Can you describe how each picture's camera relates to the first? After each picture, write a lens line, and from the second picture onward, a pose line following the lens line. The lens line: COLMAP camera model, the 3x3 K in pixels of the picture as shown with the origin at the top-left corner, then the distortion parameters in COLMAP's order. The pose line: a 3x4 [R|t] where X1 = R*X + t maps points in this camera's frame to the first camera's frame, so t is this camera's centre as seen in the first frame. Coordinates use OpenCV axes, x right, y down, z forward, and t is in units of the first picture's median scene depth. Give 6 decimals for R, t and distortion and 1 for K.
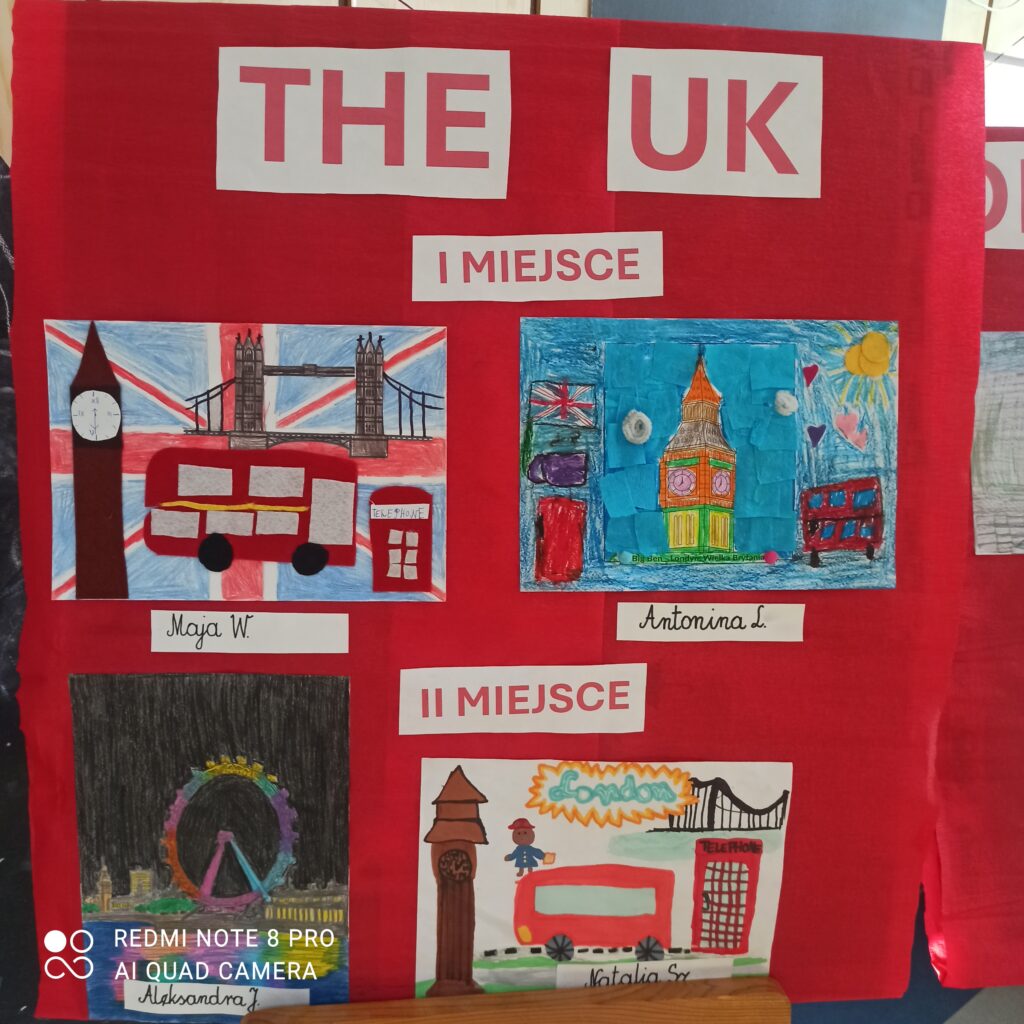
lens RADIAL K [[1095.8, 0, 512.0], [0, 1095.8, 512.0], [0, 0, 1]] dist [0.045247, -0.039471]
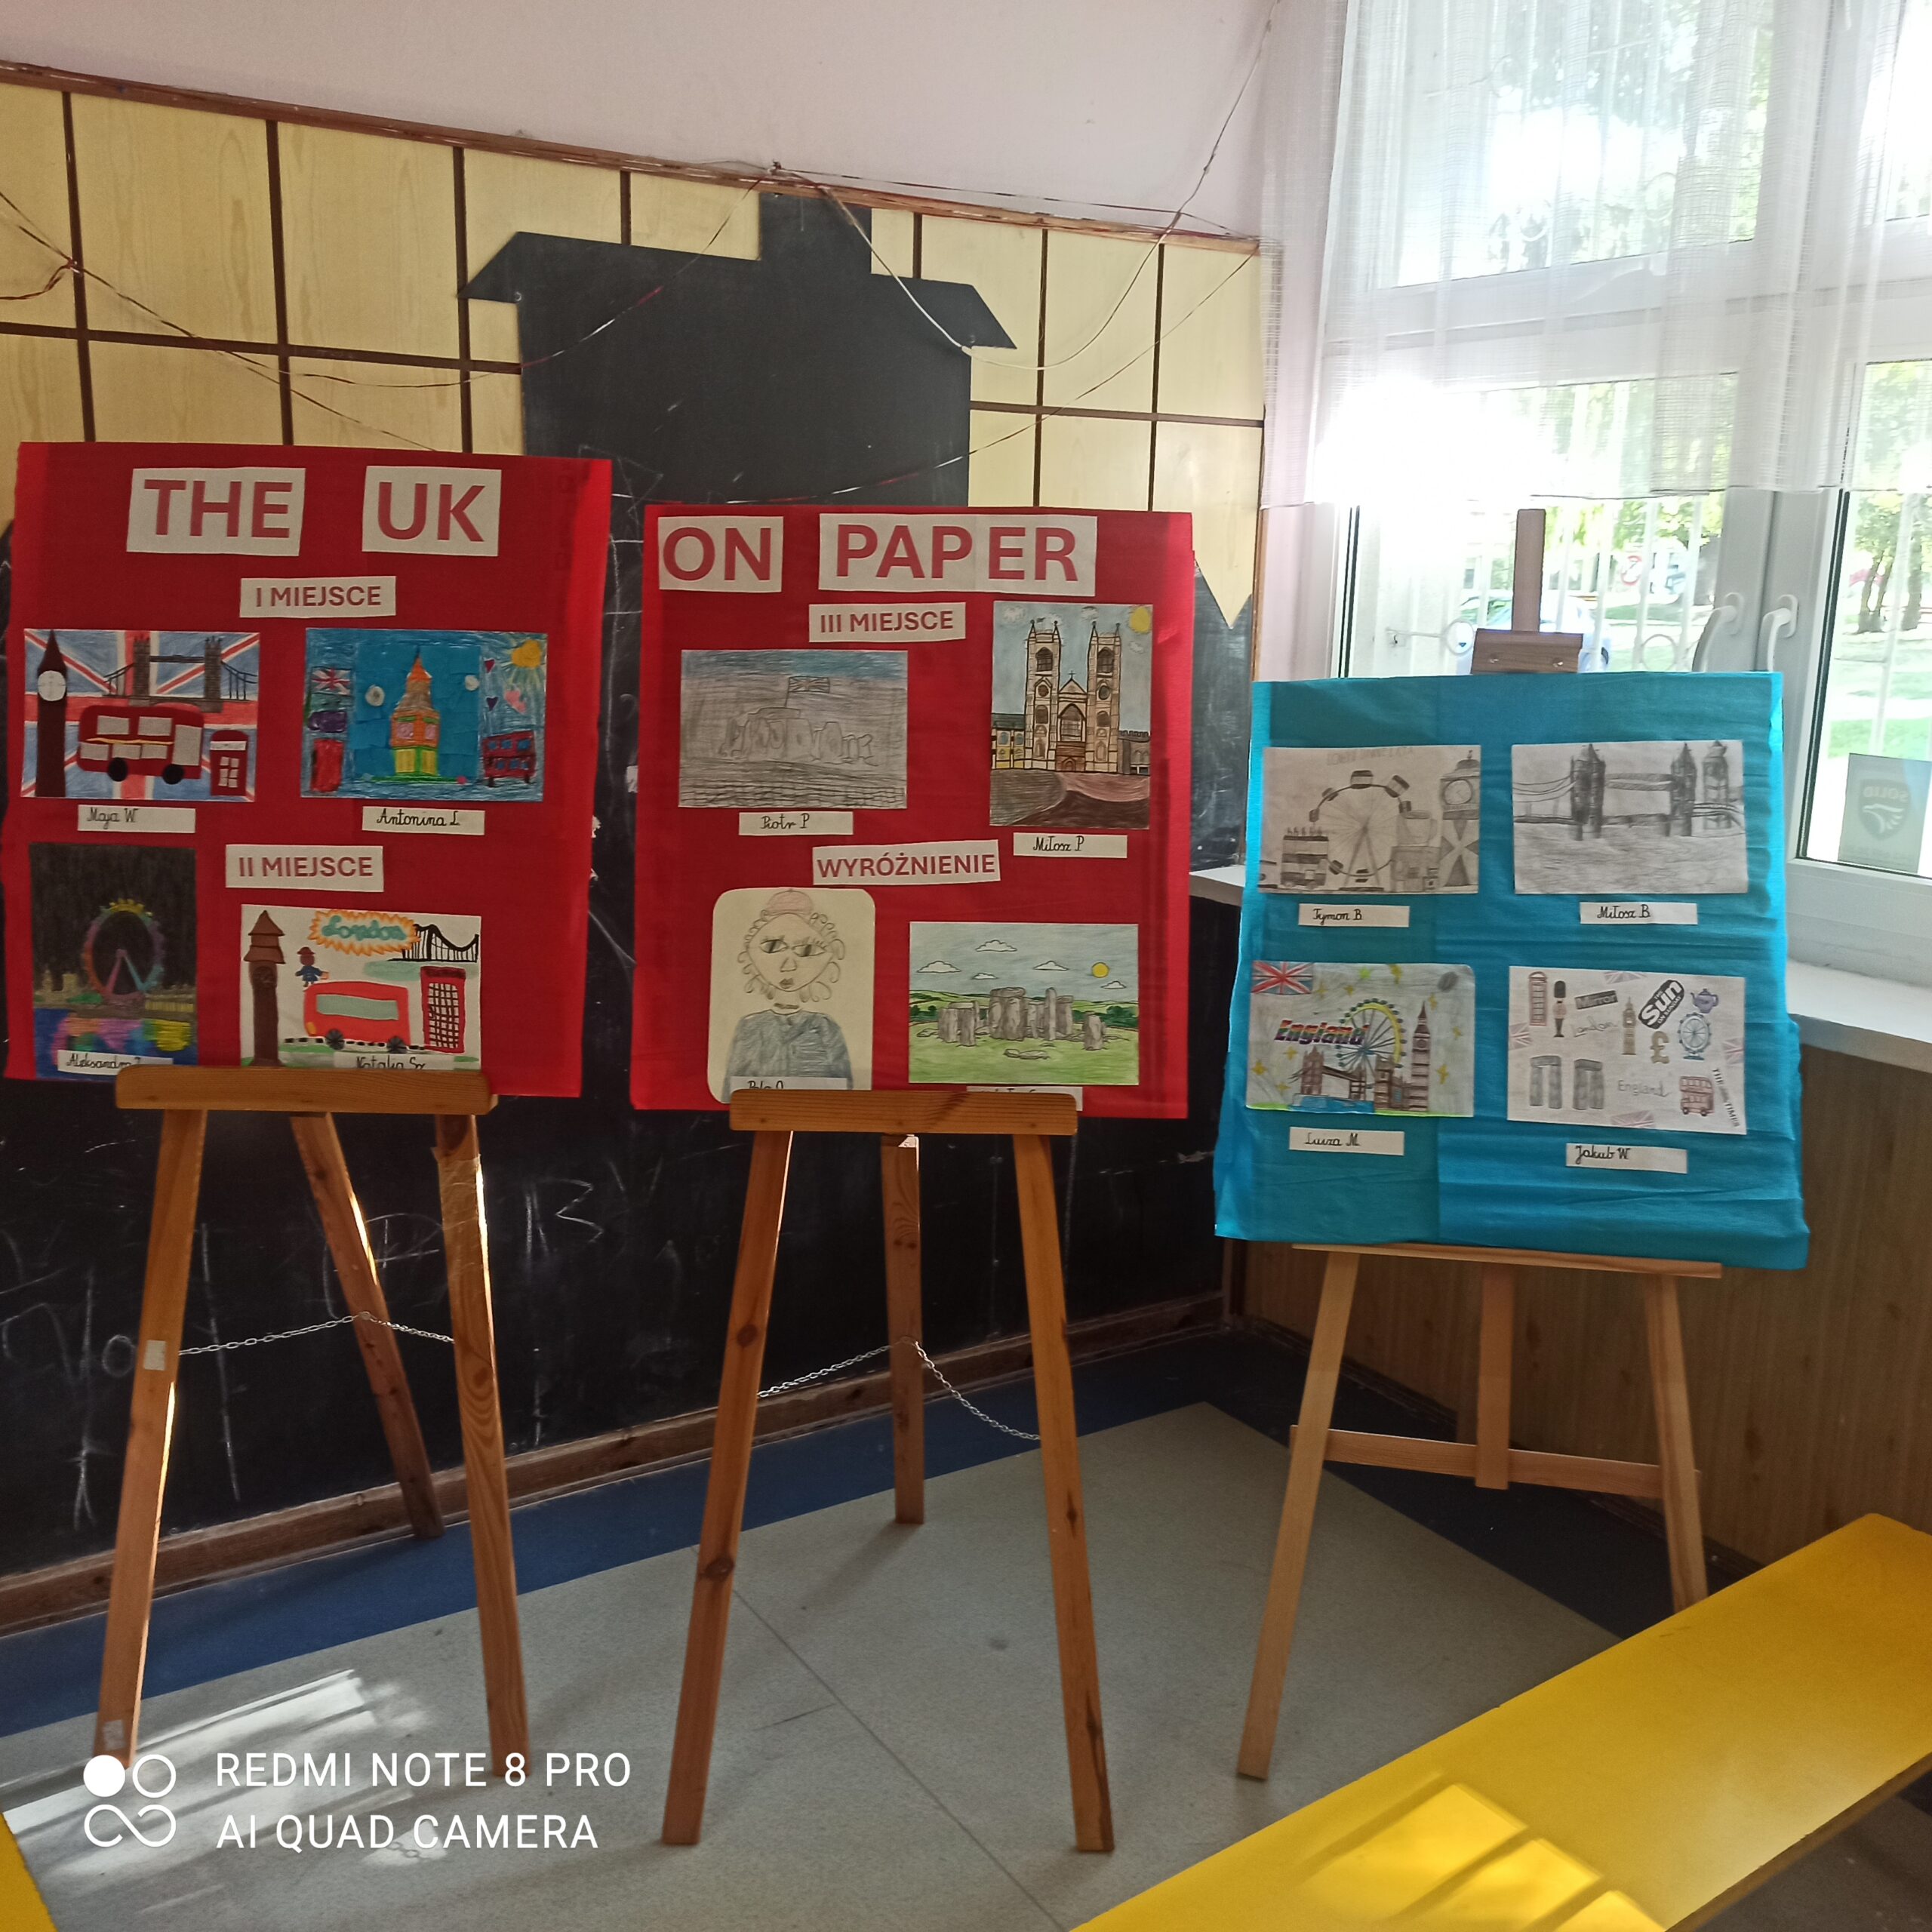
lens RADIAL K [[2067.4, 0, 966.0], [0, 2067.4, 966.0], [0, 0, 1]] dist [0.045247, -0.039471]
pose [[0.994600, 0.016393, -0.102477, 1.262204], [-0.024265, 0.996809, -0.076050, 0.514991], [0.100903, 0.078126, 0.991824, -1.851908]]
